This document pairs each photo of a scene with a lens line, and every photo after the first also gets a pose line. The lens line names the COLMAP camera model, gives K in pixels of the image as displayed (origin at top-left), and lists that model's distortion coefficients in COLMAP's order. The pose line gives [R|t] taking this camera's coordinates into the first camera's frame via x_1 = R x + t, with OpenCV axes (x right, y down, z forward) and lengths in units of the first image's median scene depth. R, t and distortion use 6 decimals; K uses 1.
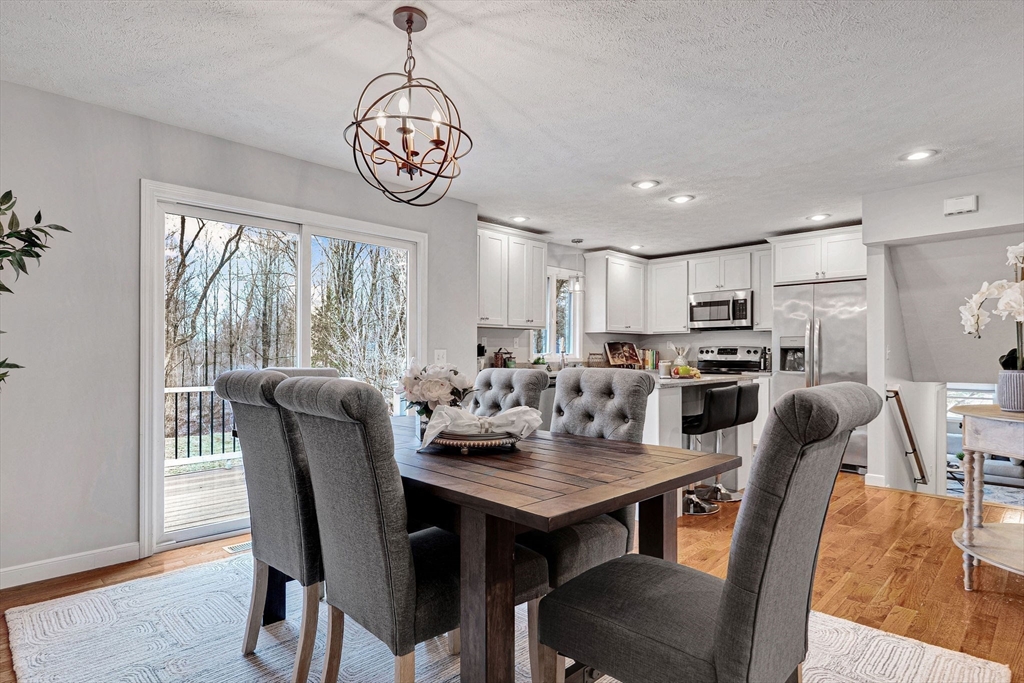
lens RADIAL K [[549.6, 0, 512.4], [0, 549.6, 371.5], [0, 0, 1]] dist [-0.002977, -0.000534]
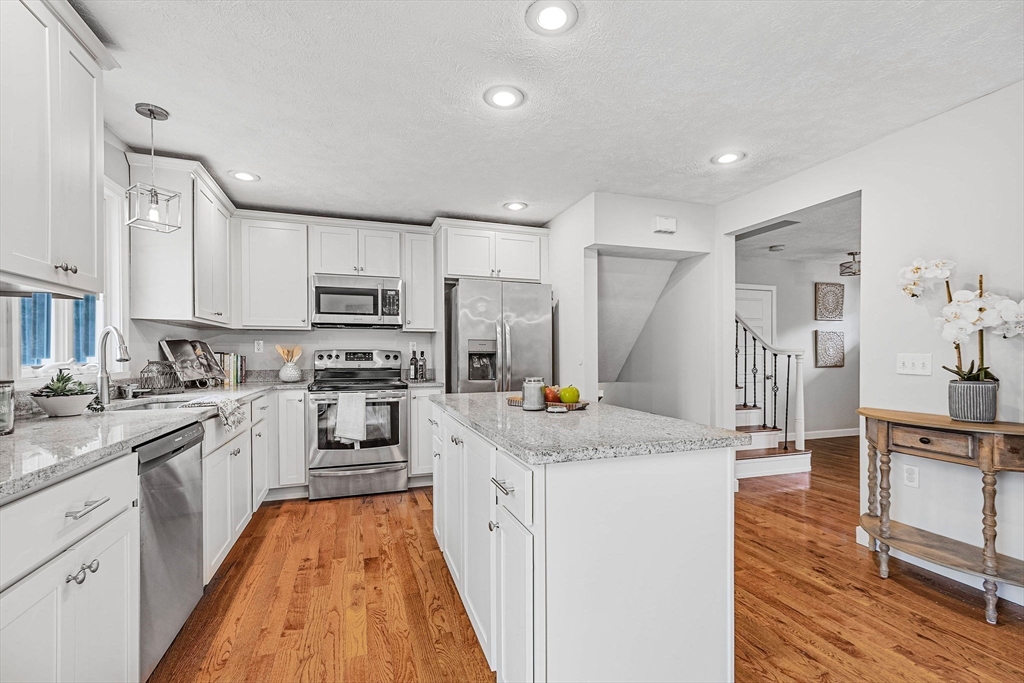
lens RADIAL K [[458.0, 0, 513.8], [0, 458.0, 351.3], [0, 0, 1]] dist [0.003602, 0.000554]
pose [[0.441843, 0.006281, 0.897071, -0.089636], [0.029191, 0.999345, -0.021375, -0.024968], [-0.896618, 0.035630, 0.441370, 0.556895]]
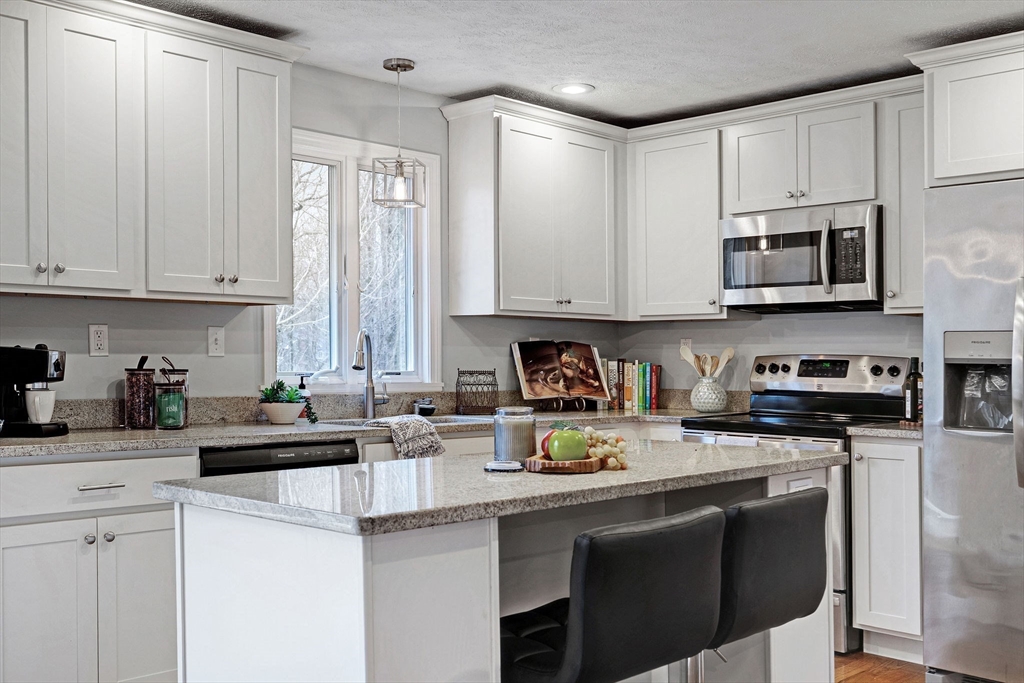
lens RADIAL K [[1061.7, 0, 511.8], [0, 1061.7, 357.7], [0, 0, 1]] dist [0.009070, 0.013170]
pose [[0.999969, 0.007819, 0.001006, 0.187052], [-0.007782, 0.999418, -0.033204, -0.018830], [-0.001265, 0.033195, 0.999448, 0.286034]]
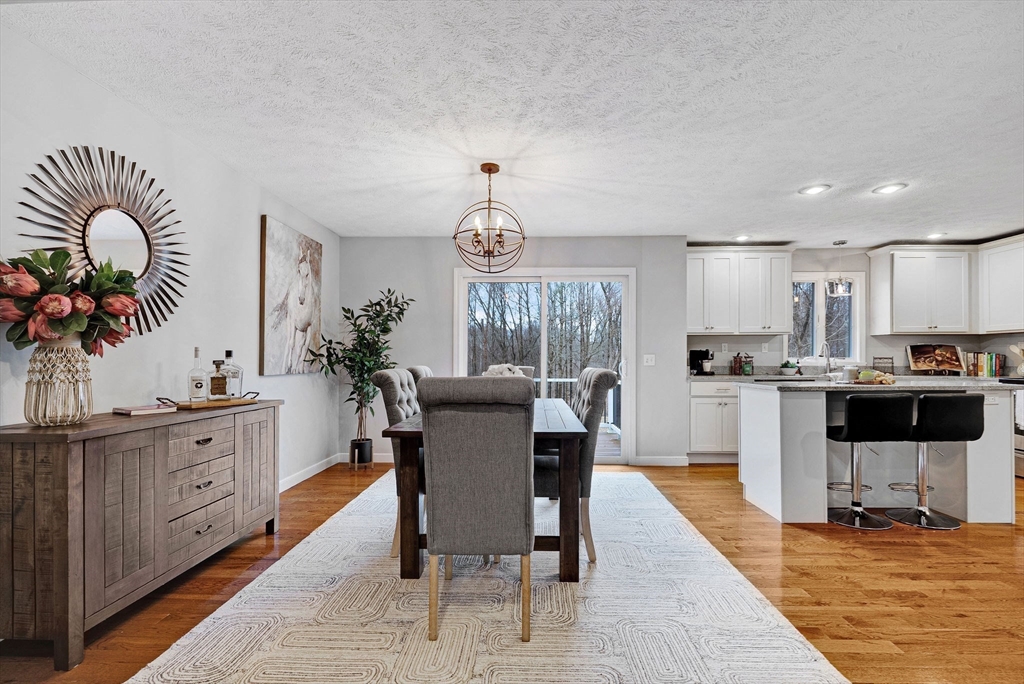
lens RADIAL K [[463.5, 0, 517.1], [0, 463.5, 370.7], [0, 0, 1]] dist [-0.000747, -0.000023]
pose [[0.686955, 0.020767, -0.726403, 0.315479], [-0.023780, 0.999699, 0.006092, -0.000688], [0.726311, 0.013088, 0.687242, 0.015297]]
